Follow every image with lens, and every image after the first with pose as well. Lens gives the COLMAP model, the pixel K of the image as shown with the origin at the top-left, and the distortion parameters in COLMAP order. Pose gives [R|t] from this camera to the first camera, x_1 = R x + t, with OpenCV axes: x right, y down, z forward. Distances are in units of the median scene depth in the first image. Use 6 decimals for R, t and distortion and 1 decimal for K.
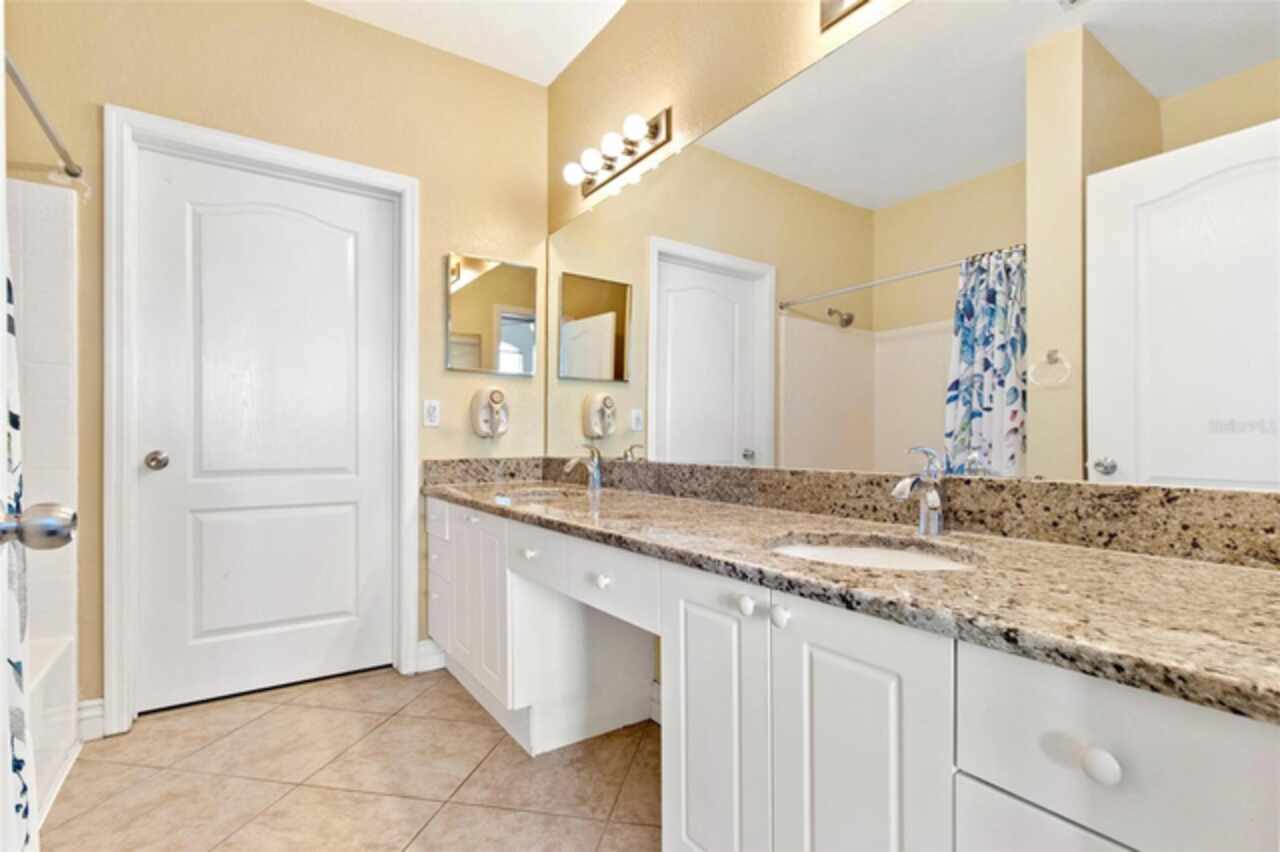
lens RADIAL K [[603.6, 0, 642.7], [0, 603.6, 435.8], [0, 0, 1]] dist [0.000143, -0.000240]
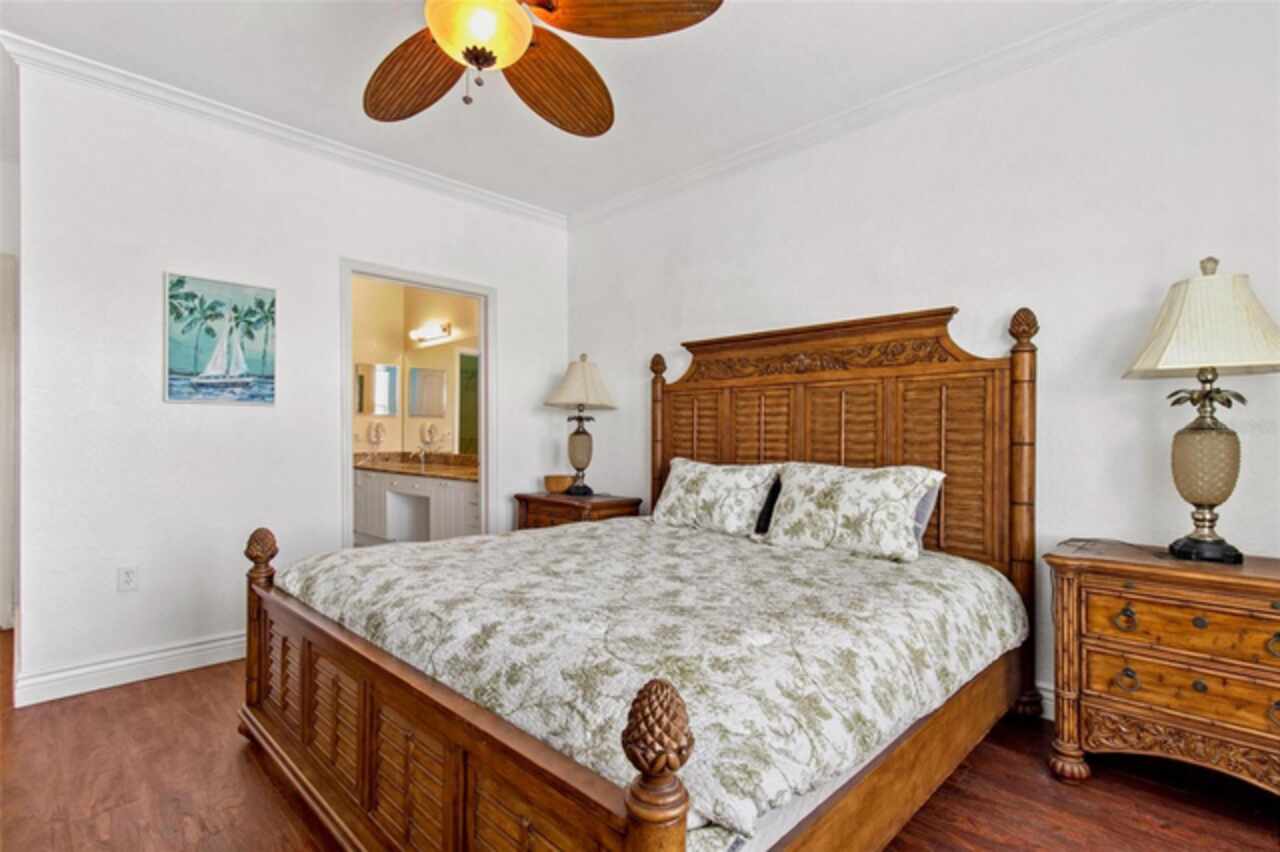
lens RADIAL K [[603.6, 0, 630.4], [0, 603.6, 431.8], [0, 0, 1]] dist [0.000143, -0.000240]
pose [[0.982078, 0.005326, 0.188401, 0.259042], [-0.006540, 0.999962, 0.005823, -0.059431], [-0.188363, -0.006950, 0.982075, -1.421578]]
